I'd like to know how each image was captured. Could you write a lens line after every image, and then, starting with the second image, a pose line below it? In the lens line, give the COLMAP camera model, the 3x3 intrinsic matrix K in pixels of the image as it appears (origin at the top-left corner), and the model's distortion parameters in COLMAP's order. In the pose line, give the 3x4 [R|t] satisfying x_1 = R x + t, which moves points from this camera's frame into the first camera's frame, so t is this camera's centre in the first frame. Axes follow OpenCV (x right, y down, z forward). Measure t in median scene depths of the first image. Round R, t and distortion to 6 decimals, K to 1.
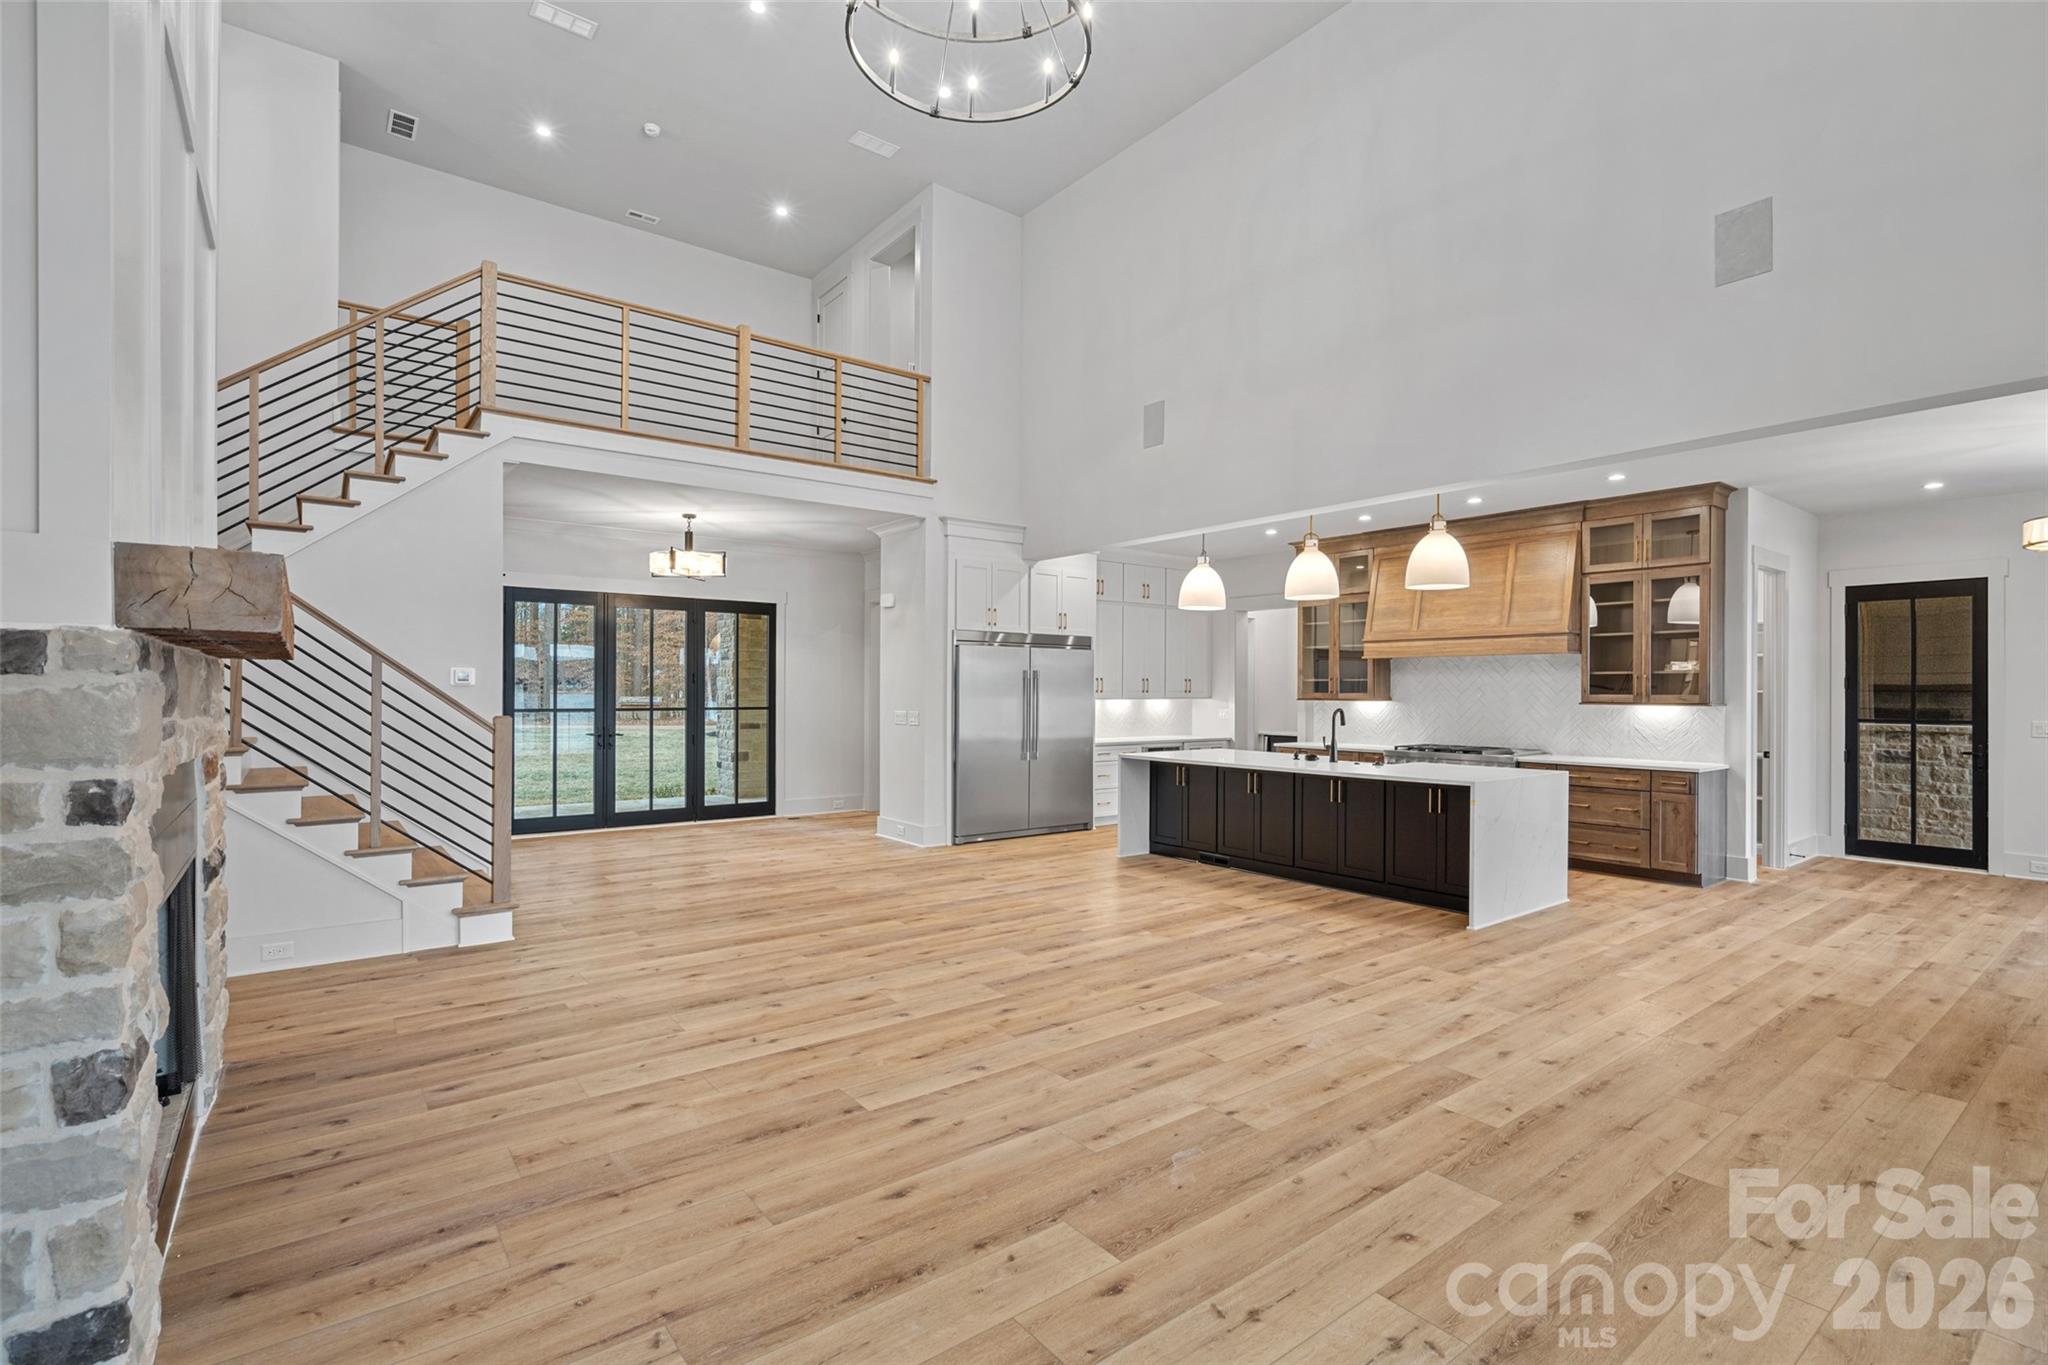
lens RADIAL K [[930.4, 0, 1012.0], [0, 930.4, 707.4], [0, 0, 1]] dist [-0.007504, 0.004150]
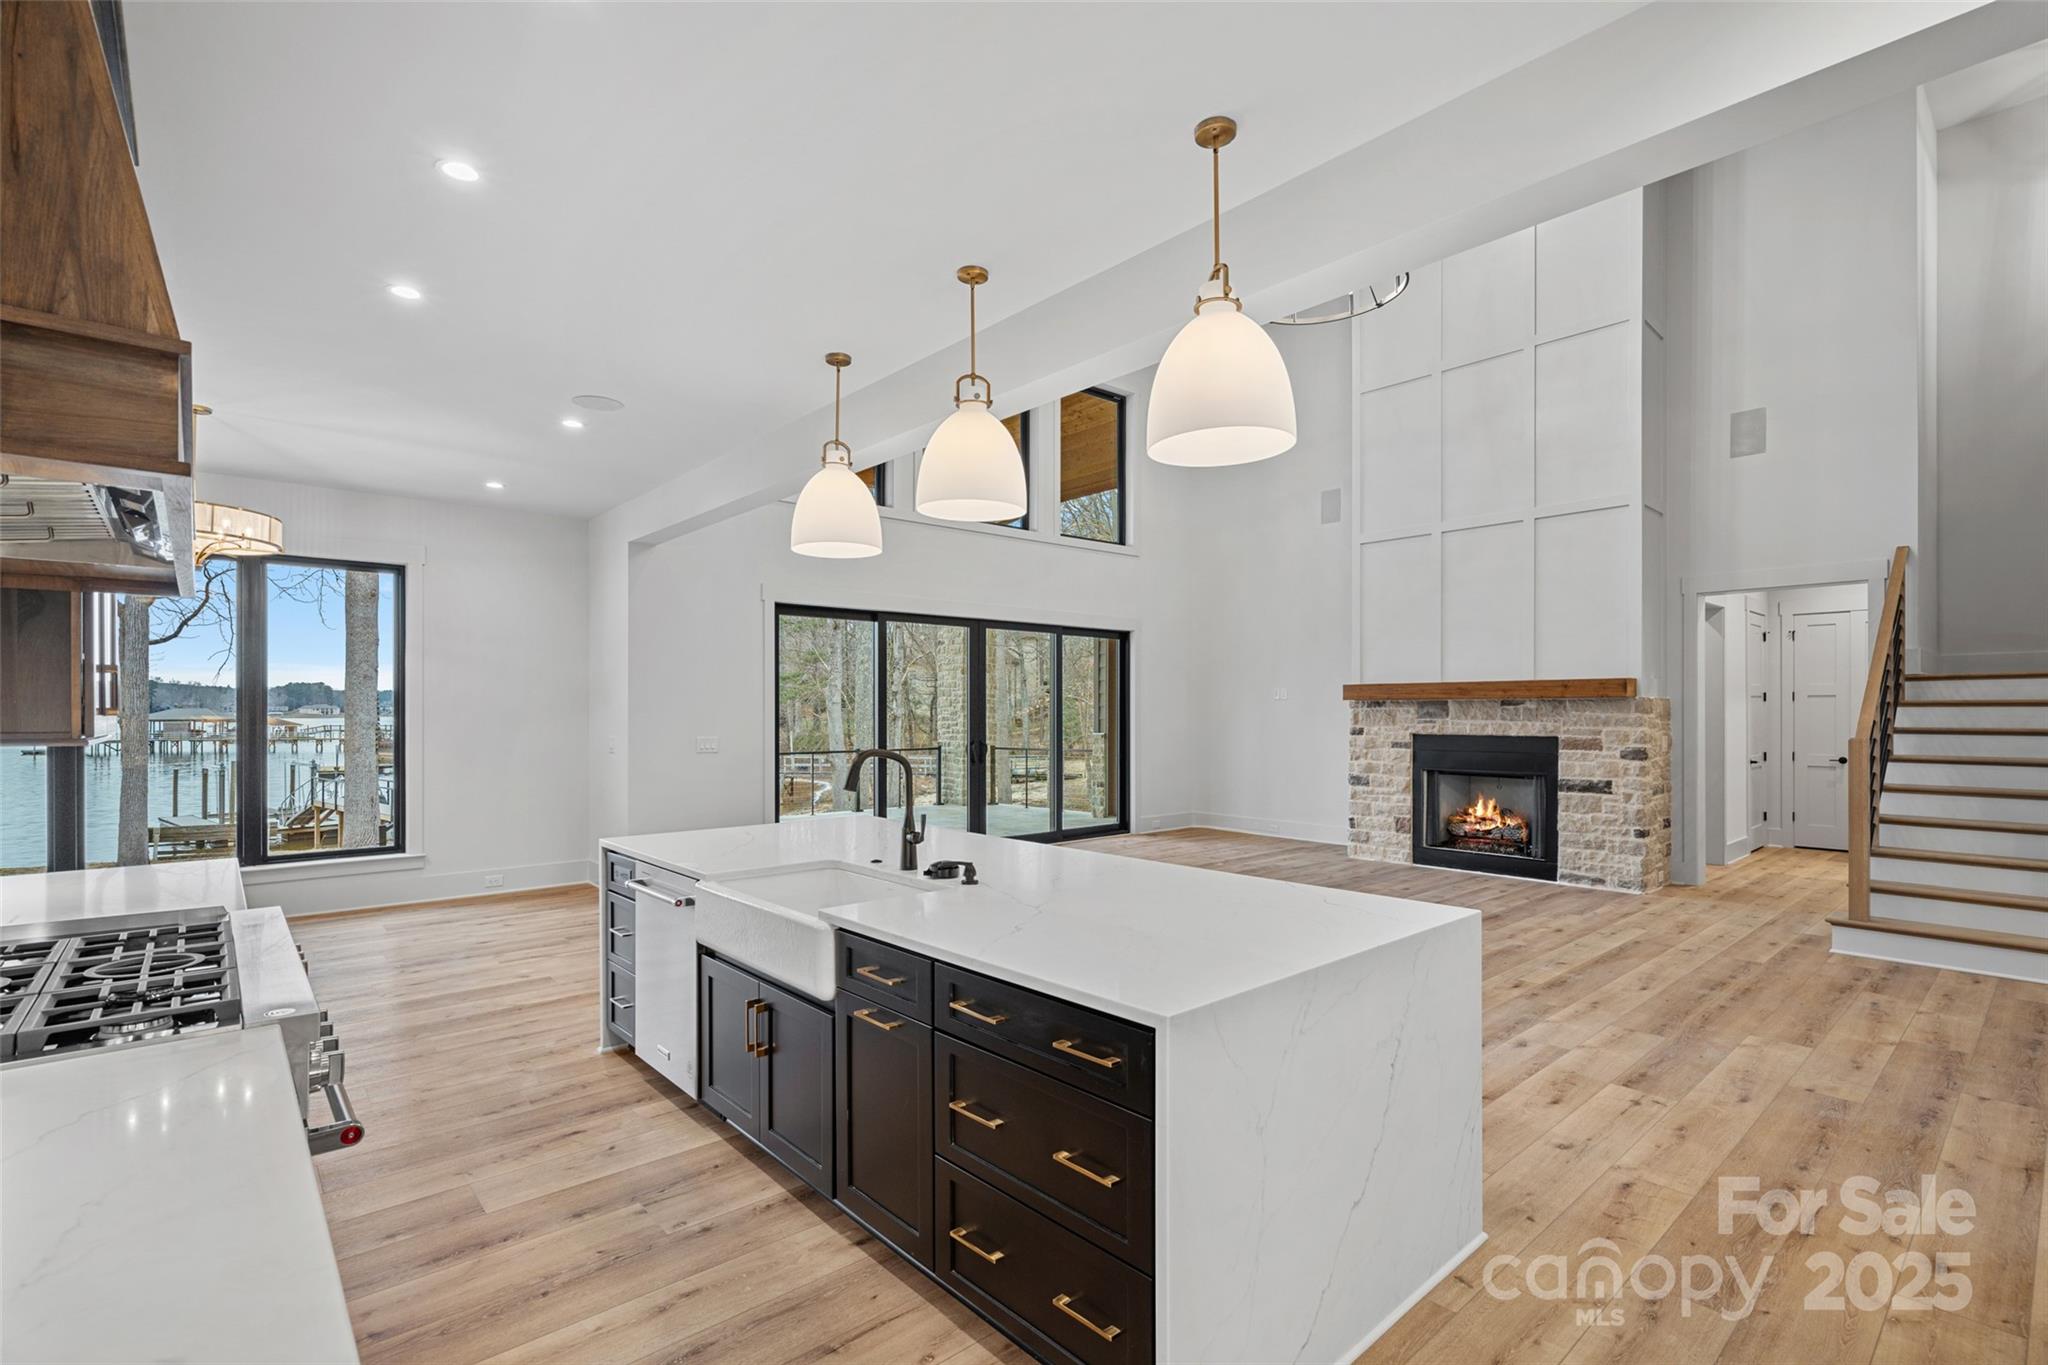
lens RADIAL K [[930.4, 0, 1022.3], [0, 930.4, 714.2], [0, 0, 1]] dist [-0.007504, 0.004150]
pose [[-0.997284, -0.003807, -0.073552, 0.412276], [-0.005372, 0.999763, 0.021090, -0.030529], [0.073455, 0.021428, -0.997068, 1.836398]]
